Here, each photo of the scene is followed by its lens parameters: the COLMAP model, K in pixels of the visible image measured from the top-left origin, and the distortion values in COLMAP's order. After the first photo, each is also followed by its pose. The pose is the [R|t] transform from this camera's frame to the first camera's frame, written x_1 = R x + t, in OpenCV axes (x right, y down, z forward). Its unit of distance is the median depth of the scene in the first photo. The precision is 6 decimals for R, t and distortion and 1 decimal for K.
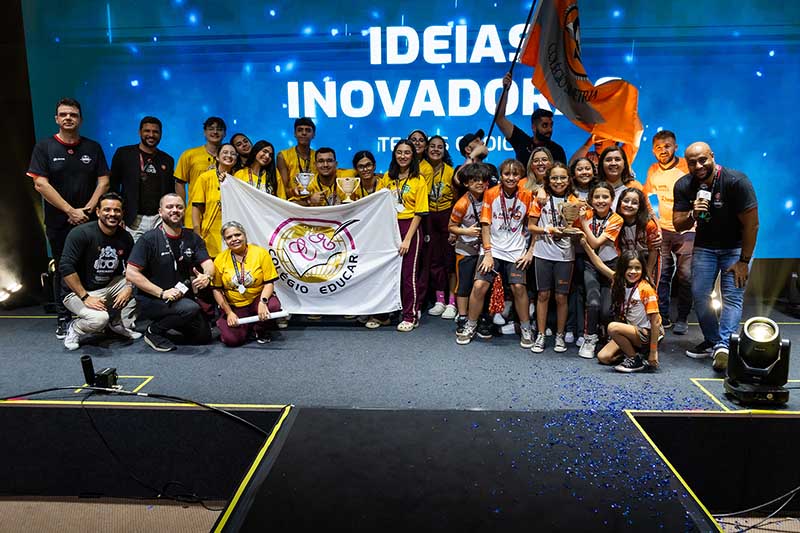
lens RADIAL K [[643.9, 0, 403.3], [0, 643.9, 264.1], [0, 0, 1]] dist [-0.011020, 0.009026]
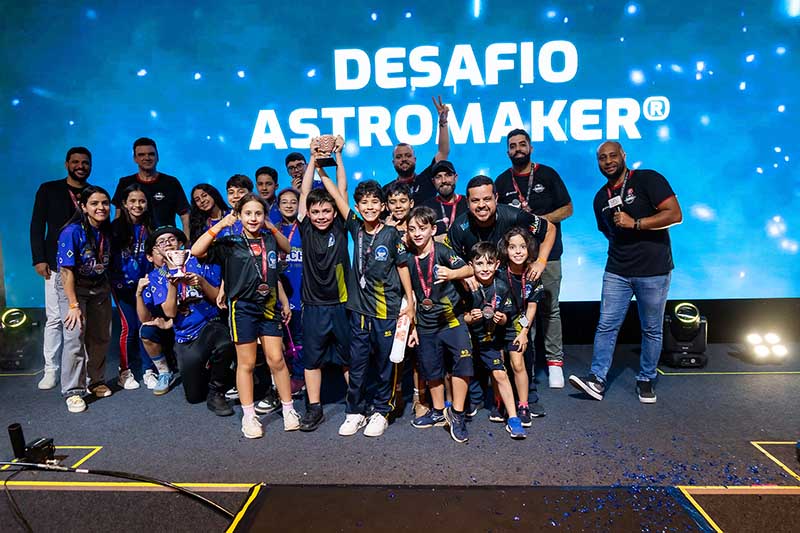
lens RADIAL K [[643.9, 0, 398.8], [0, 643.9, 264.9], [0, 0, 1]] dist [-0.011020, 0.009026]
pose [[0.999811, -0.014481, -0.012965, 0.011412], [0.013495, 0.997231, -0.073137, 0.006536], [0.013988, 0.072948, 0.997238, 0.172971]]
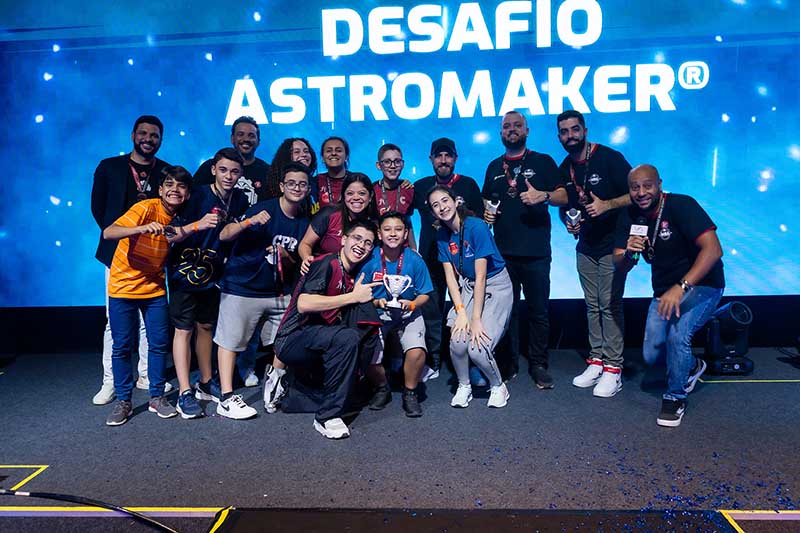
lens RADIAL K [[720.5, 0, 399.3], [0, 720.5, 266.8], [0, 0, 1]] dist [0.010192, -0.010556]
pose [[0.999643, -0.017647, -0.020073, 0.025416], [0.016192, 0.997383, -0.070459, 0.018437], [0.021264, 0.070109, 0.997313, 0.207766]]
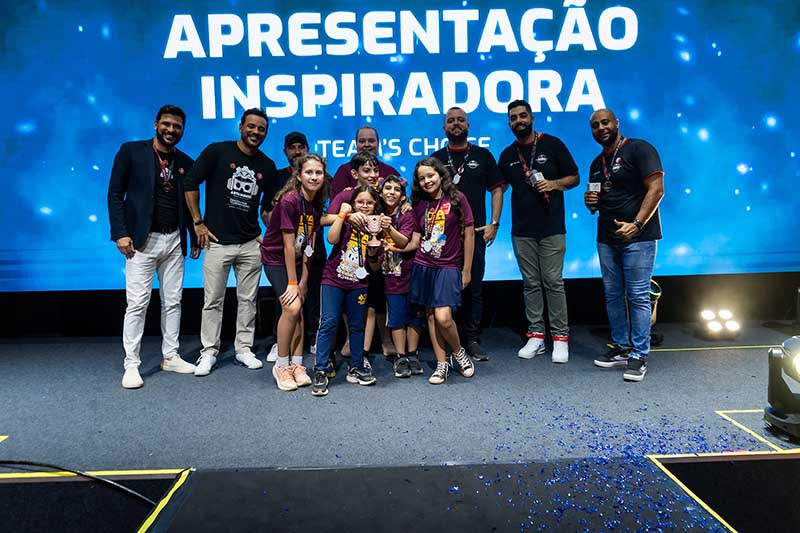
lens RADIAL K [[643.9, 0, 397.9], [0, 643.9, 263.4], [0, 0, 1]] dist [-0.011020, 0.009026]
pose [[0.997434, -0.023904, 0.067490, 0.011202], [0.029293, 0.996363, -0.080020, 0.054252], [-0.065332, 0.081791, 0.994506, 0.250438]]
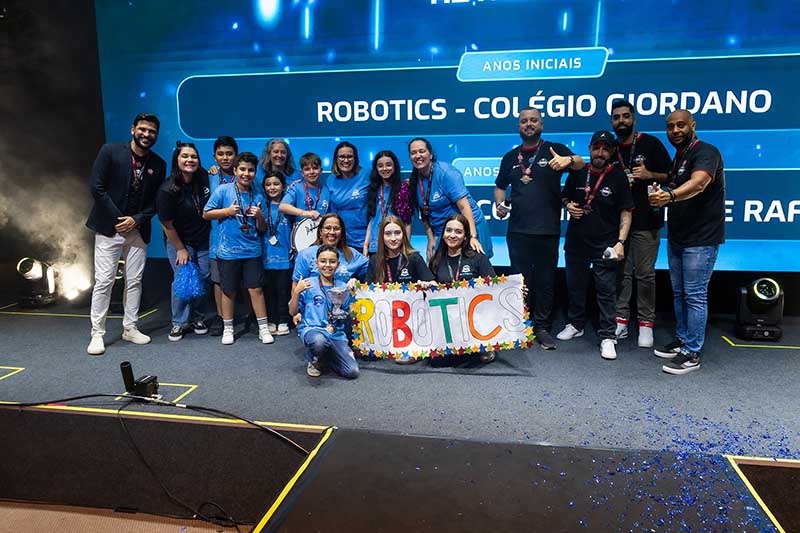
lens RADIAL K [[643.9, 0, 398.4], [0, 643.9, 267.2], [0, 0, 1]] dist [-0.011020, 0.009026]
pose [[0.990012, 0.021537, -0.139329, 0.034465], [-0.020896, 0.999763, 0.006062, -0.011498], [0.139426, -0.003090, 0.990228, 0.117351]]
